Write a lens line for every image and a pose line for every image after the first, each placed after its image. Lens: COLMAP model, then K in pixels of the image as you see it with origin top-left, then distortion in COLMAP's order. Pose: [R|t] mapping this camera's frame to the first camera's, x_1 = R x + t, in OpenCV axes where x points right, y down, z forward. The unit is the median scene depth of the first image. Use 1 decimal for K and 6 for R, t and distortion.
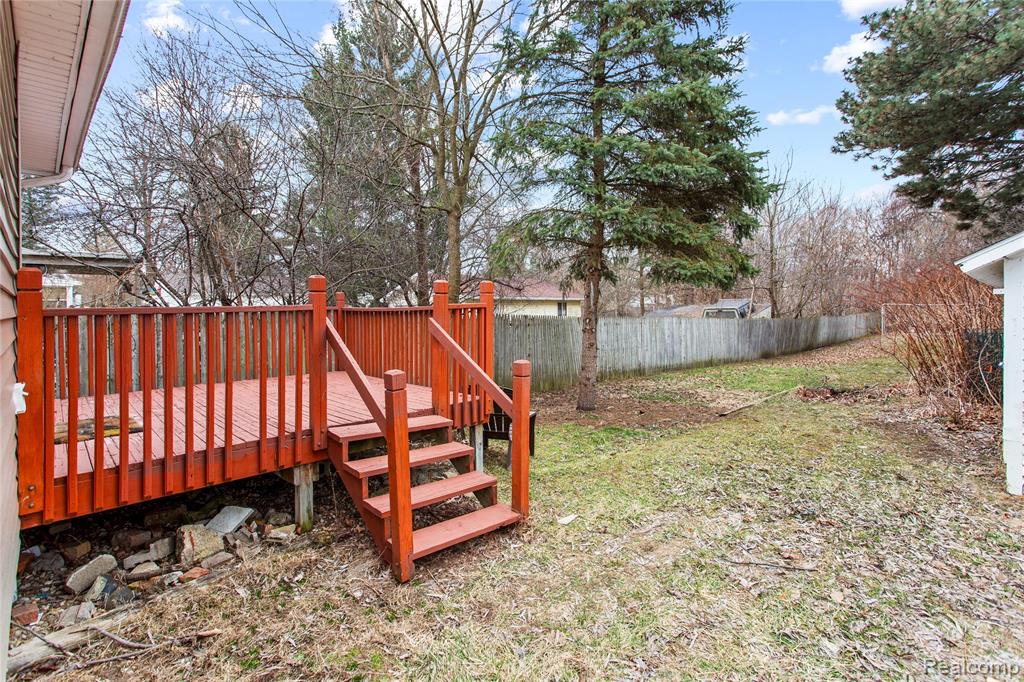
lens RADIAL K [[494.3, 0, 515.9], [0, 494.3, 306.7], [0, 0, 1]] dist [0.007445, 0.000232]
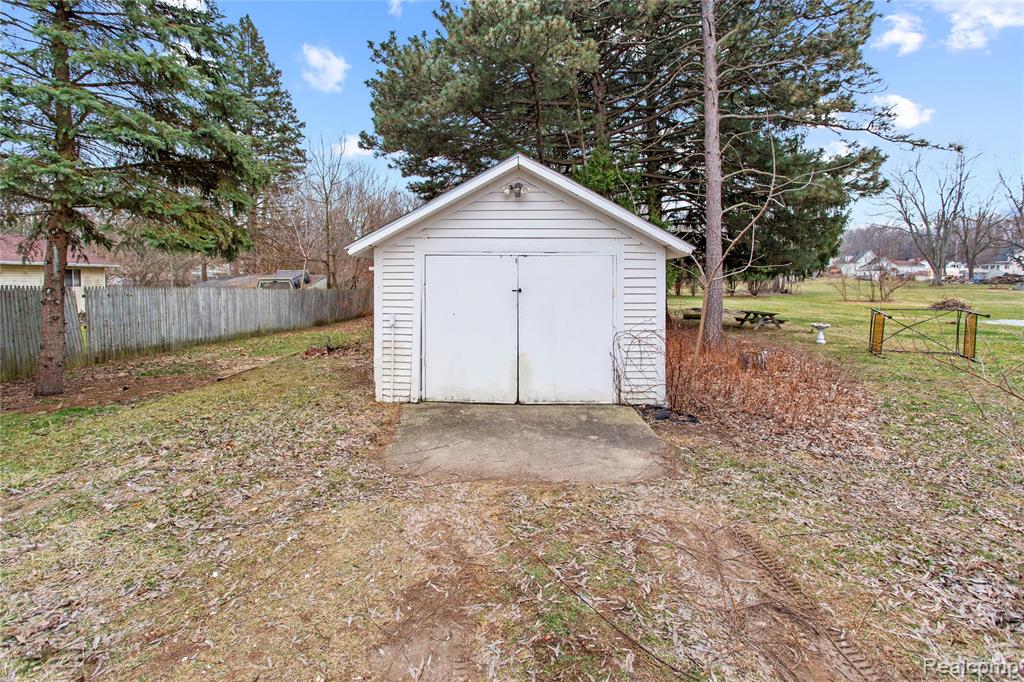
lens RADIAL K [[497.9, 0, 512.0], [0, 497.9, 299.2], [0, 0, 1]] dist [0.006187, 0.000715]
pose [[0.709305, -0.015999, 0.704720, 0.059822], [-0.013959, 0.999228, 0.036736, -0.000025], [-0.704764, -0.035894, 0.708533, -0.101201]]
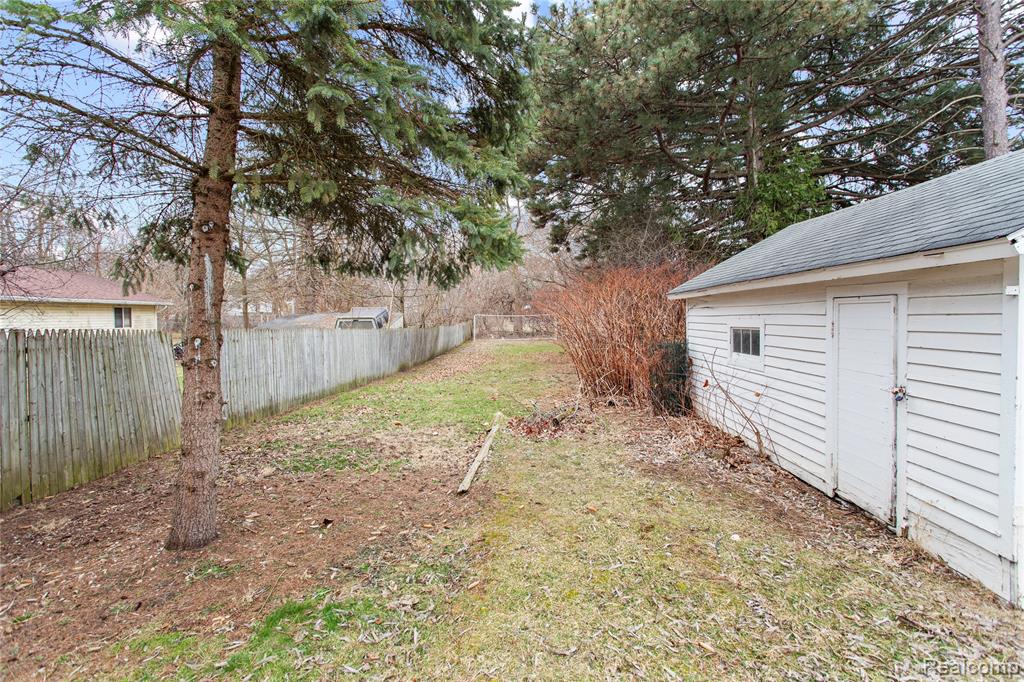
lens RADIAL K [[493.9, 0, 511.1], [0, 493.9, 333.1], [0, 0, 1]] dist [0.020346, 0.000568]
pose [[0.729649, -0.014790, 0.683662, 0.026884], [-0.008355, 0.999499, 0.030540, 0.002550], [-0.683771, -0.027996, 0.729159, 0.282326]]
